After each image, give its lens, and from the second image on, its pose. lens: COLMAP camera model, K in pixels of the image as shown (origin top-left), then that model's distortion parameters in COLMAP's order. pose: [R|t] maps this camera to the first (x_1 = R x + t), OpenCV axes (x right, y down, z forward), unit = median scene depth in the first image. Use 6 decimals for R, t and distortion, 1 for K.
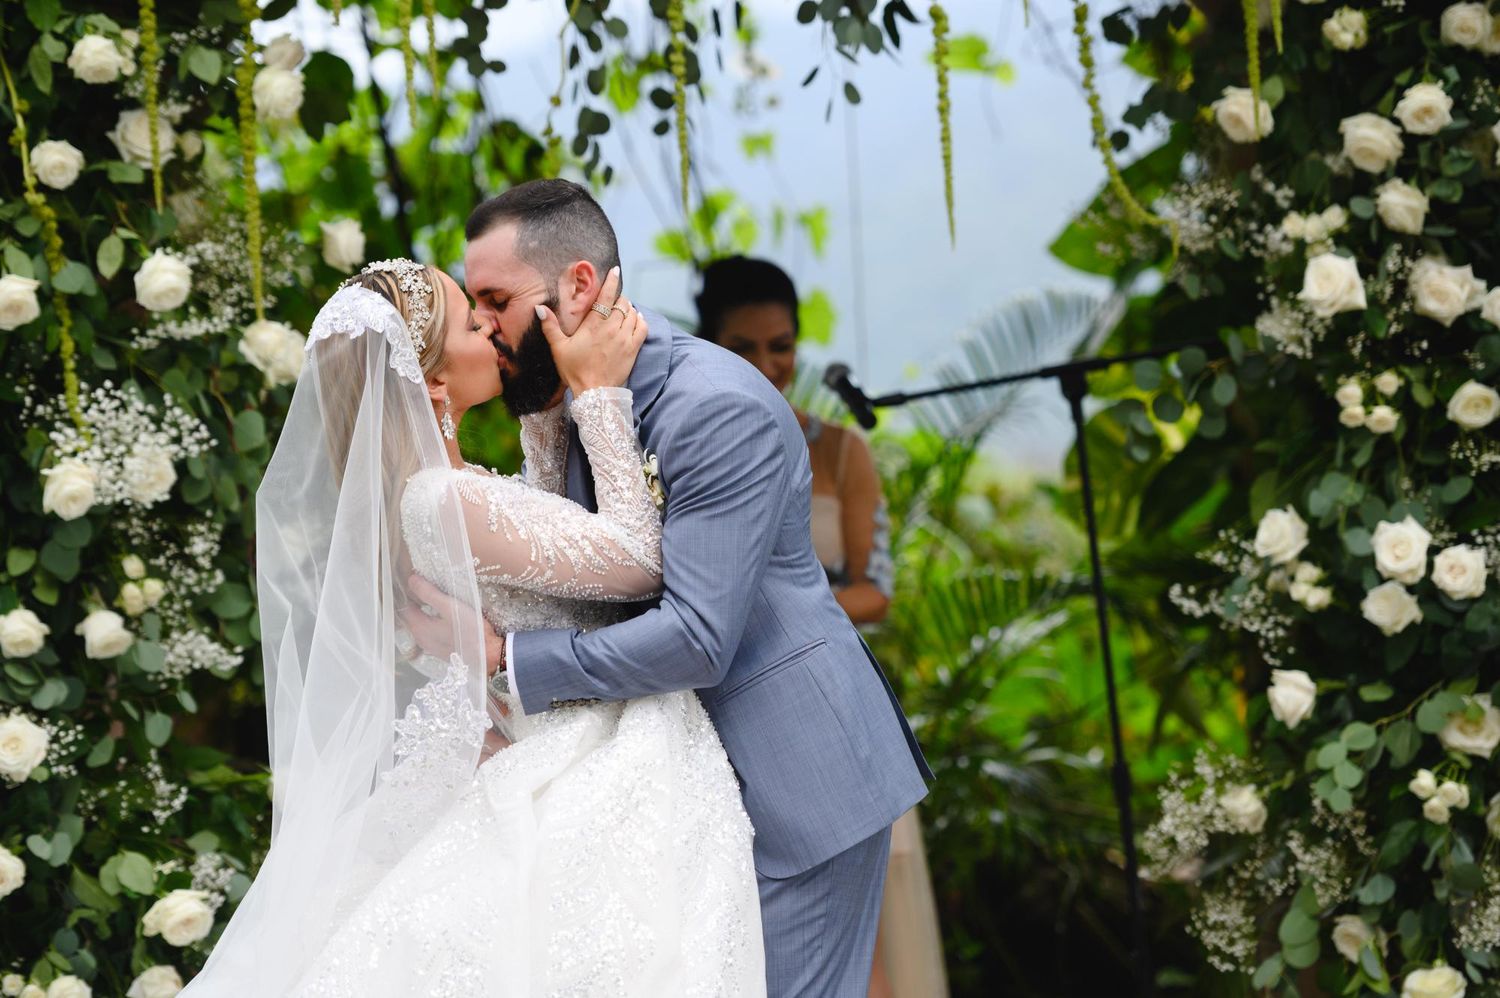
lens RADIAL K [[5962.1, 0, 749.1], [0, 5962.1, 503.0], [0, 0, 1]] dist [-0.032865, 0.000000]
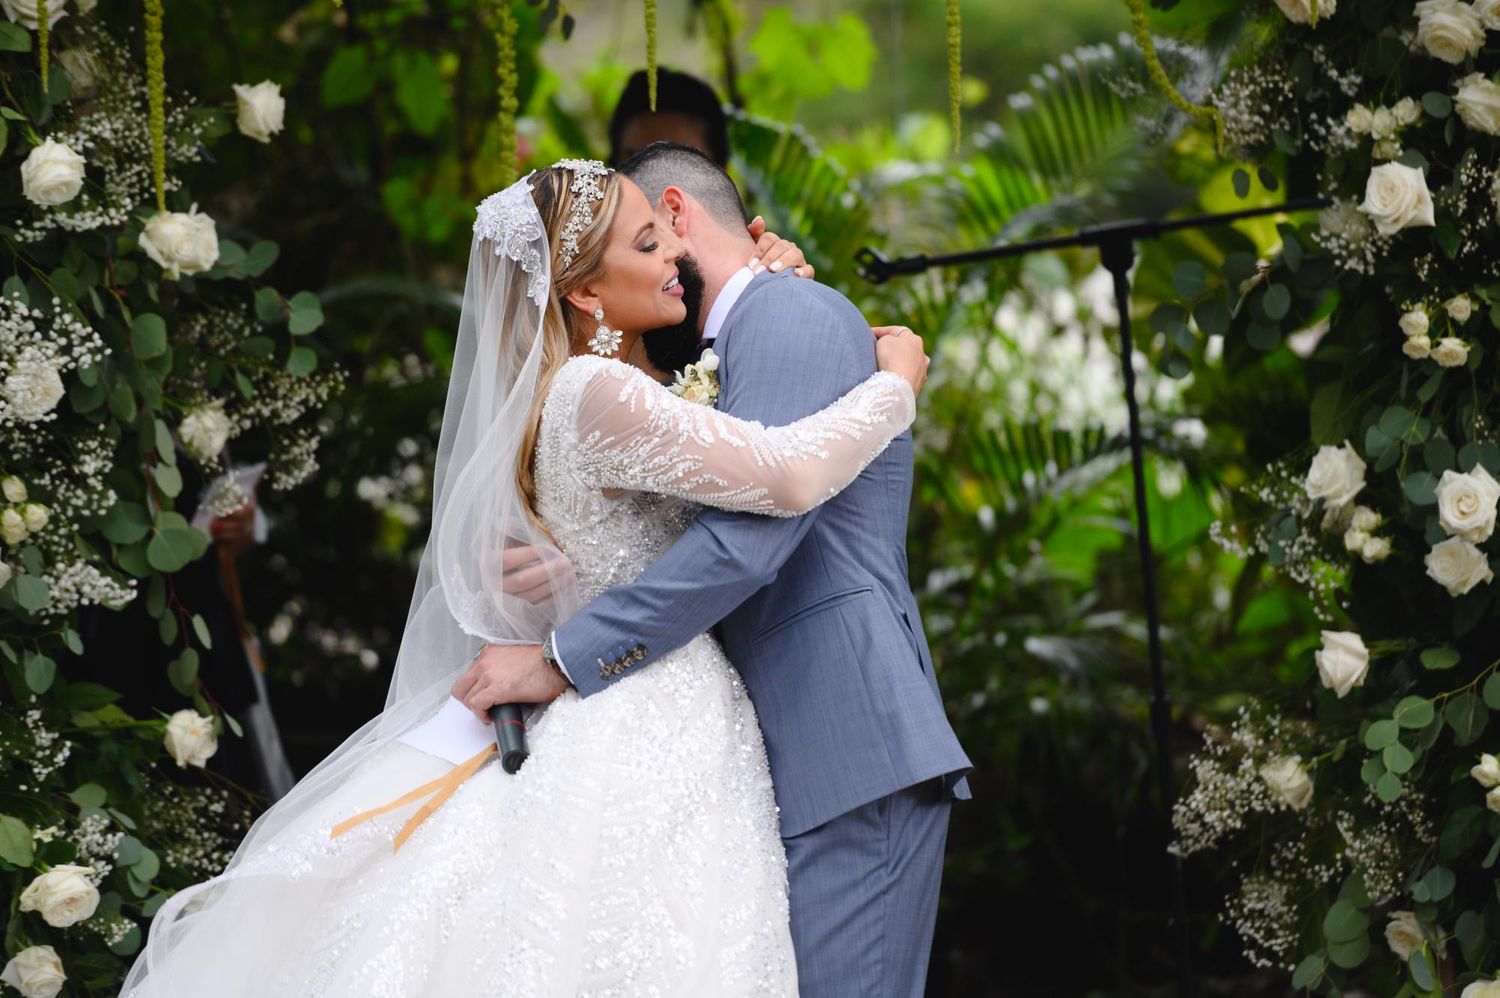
lens RADIAL K [[10216.2, 0, 753.1], [0, 10216.2, 495.7], [0, 0, 1]] dist [0.222374, 0.000000]
pose [[0.999624, 0.021849, -0.016593, 0.029409], [-0.020118, 0.994968, 0.098148, -0.136181], [0.018654, -0.097777, 0.995033, -0.482892]]
